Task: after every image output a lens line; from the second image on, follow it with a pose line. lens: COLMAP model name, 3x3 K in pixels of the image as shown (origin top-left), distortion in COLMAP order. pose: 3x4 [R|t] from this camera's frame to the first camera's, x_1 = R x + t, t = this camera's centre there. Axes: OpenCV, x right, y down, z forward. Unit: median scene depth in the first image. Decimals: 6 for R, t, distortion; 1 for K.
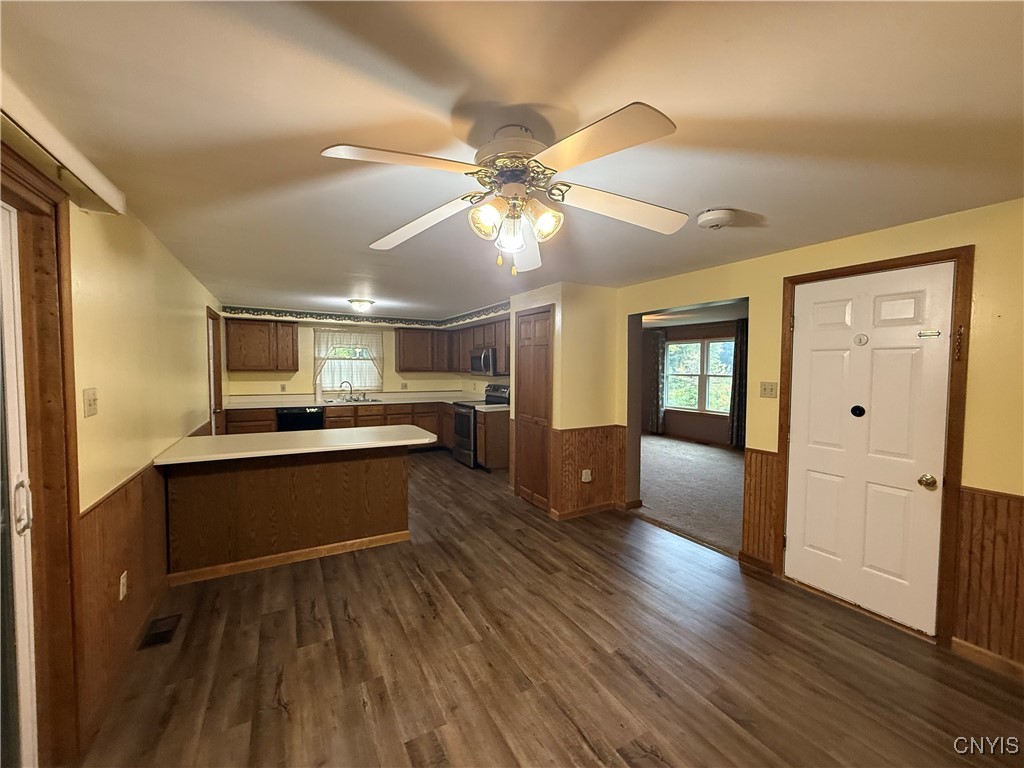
lens RADIAL K [[406.3, 0, 510.3], [0, 406.3, 384.2], [0, 0, 1]] dist [-0.001157, 0.000308]
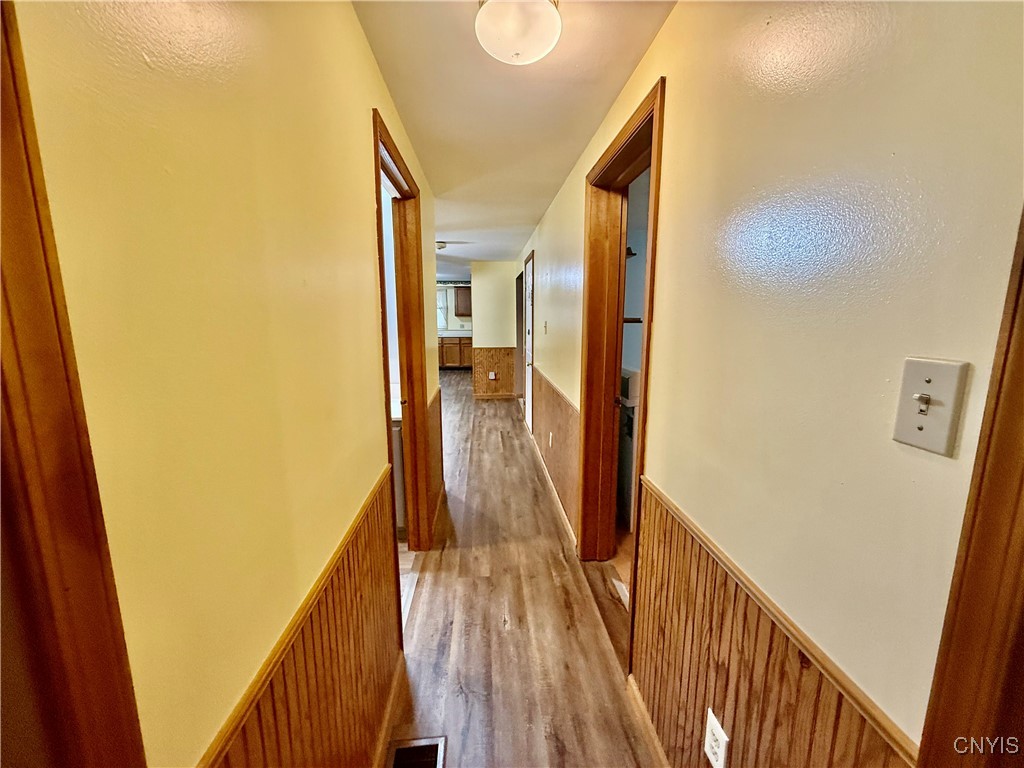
lens RADIAL K [[406.3, 0, 510.3], [0, 406.3, 384.2], [0, 0, 1]] dist [-0.001157, 0.000308]
pose [[0.902987, 0.067072, -0.424400, 0.992585], [-0.013272, 0.991624, 0.128477, 0.039680], [0.429462, -0.110380, 0.896314, -0.512302]]
